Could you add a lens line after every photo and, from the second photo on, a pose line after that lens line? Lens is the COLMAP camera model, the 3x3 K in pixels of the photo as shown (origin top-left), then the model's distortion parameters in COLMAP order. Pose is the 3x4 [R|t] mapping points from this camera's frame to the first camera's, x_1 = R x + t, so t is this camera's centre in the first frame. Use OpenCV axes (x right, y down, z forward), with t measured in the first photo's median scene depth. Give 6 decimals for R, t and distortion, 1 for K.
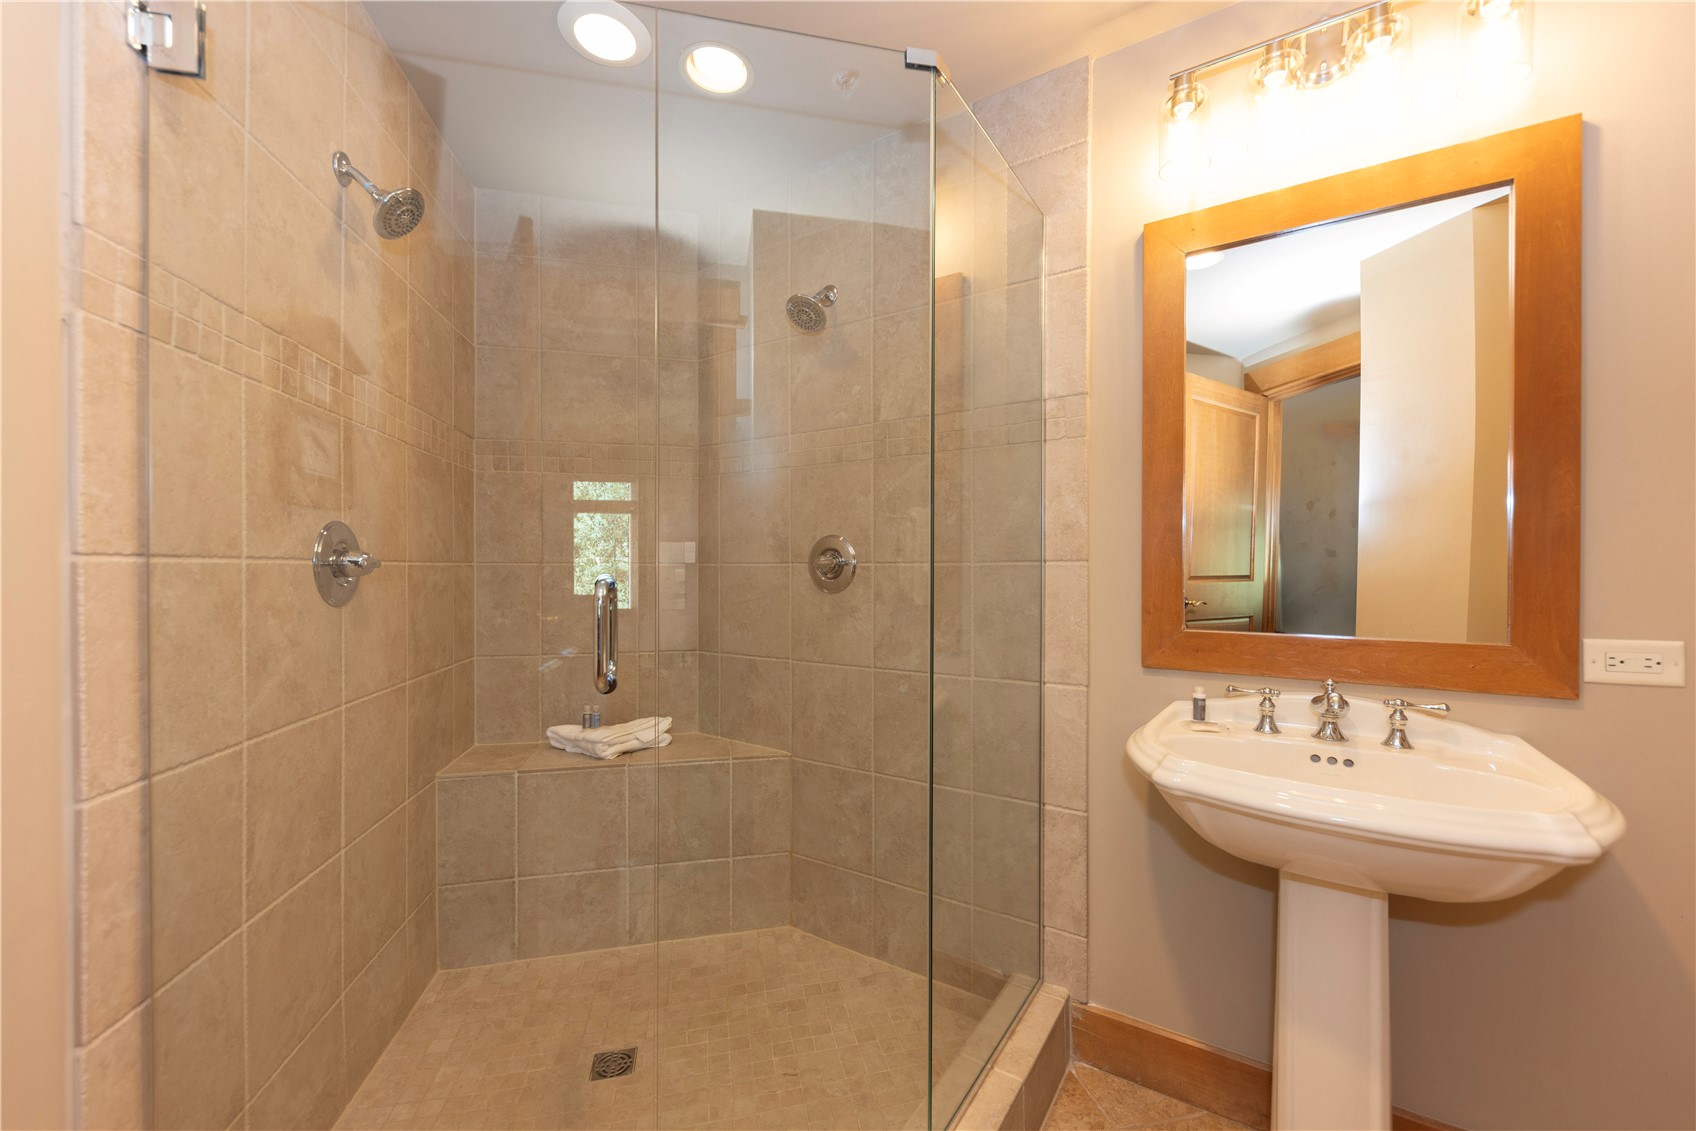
lens RADIAL K [[680.2, 0, 851.0], [0, 680.2, 562.1], [0, 0, 1]] dist [0.021460, -0.009850]
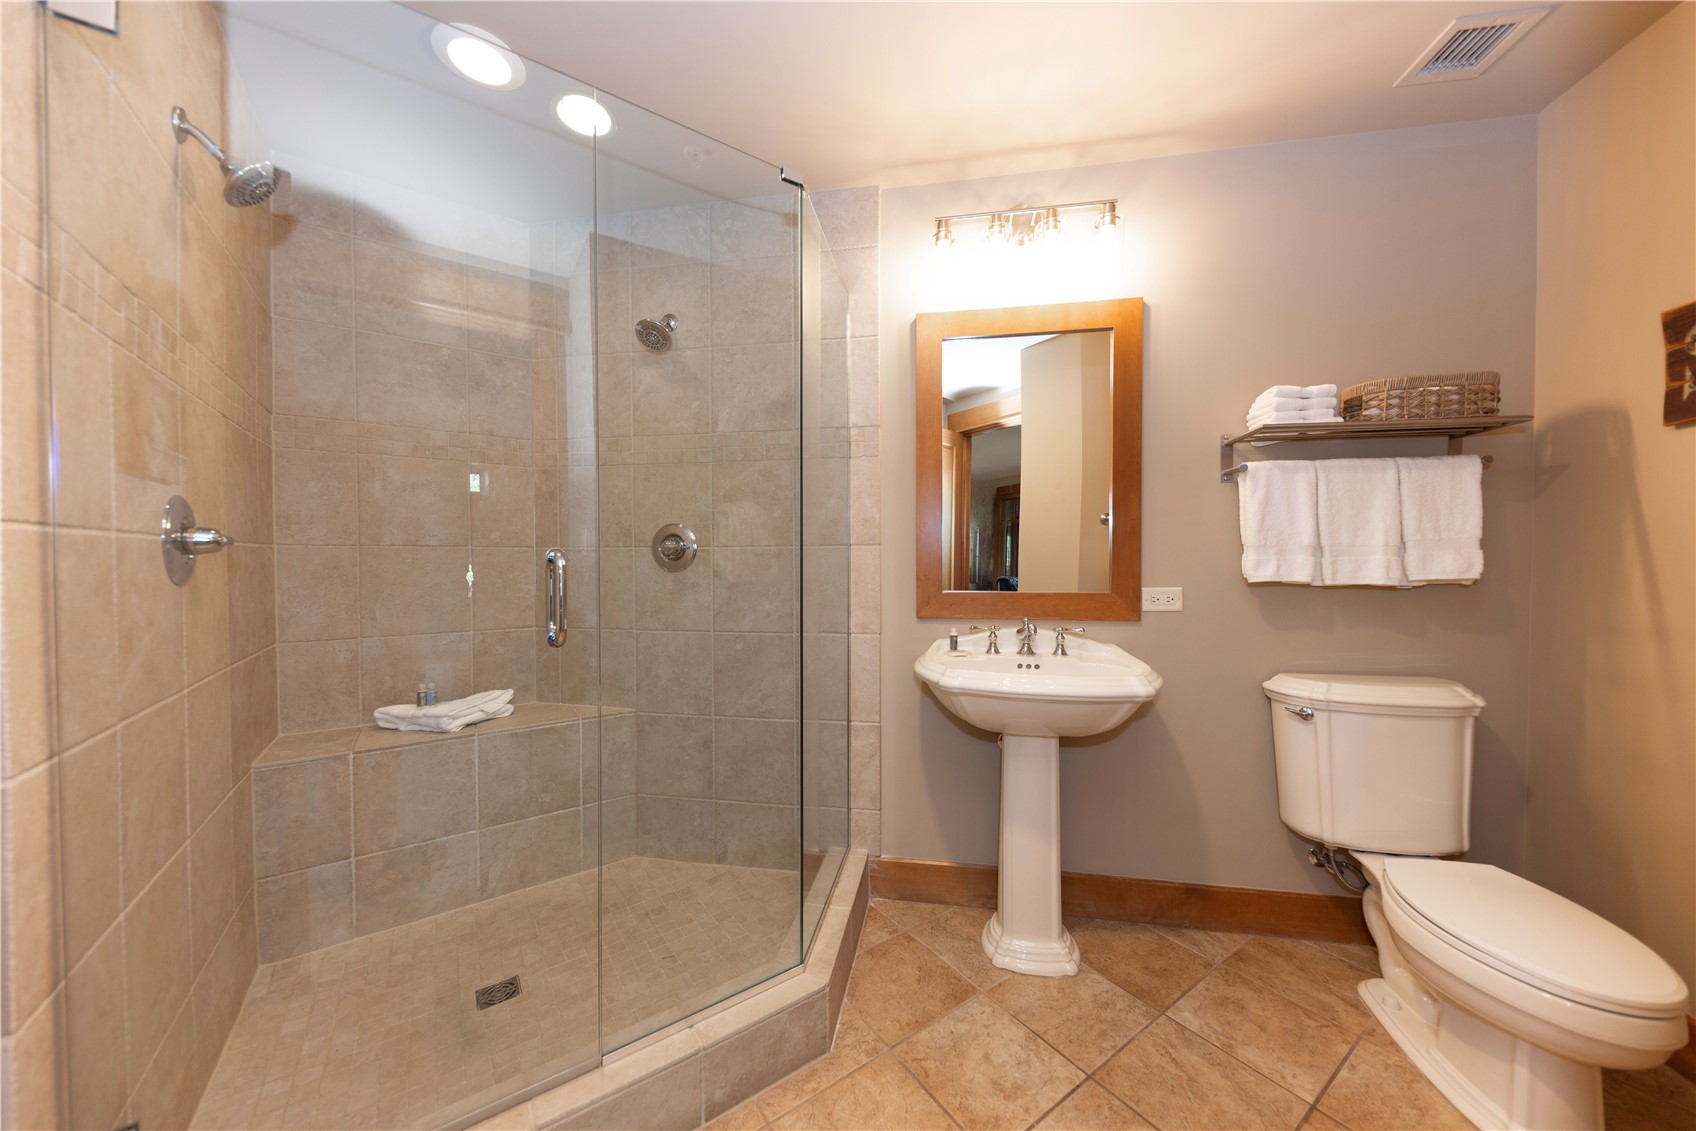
lens RADIAL K [[604.5, 0, 850.1], [0, 604.5, 555.9], [0, 0, 1]] dist [0.010649, -0.003946]
pose [[0.919889, 0.000730, 0.392177, -0.194705], [-0.001630, 0.999997, 0.001961, 0.017986], [-0.392175, -0.002443, 0.919888, -0.121333]]
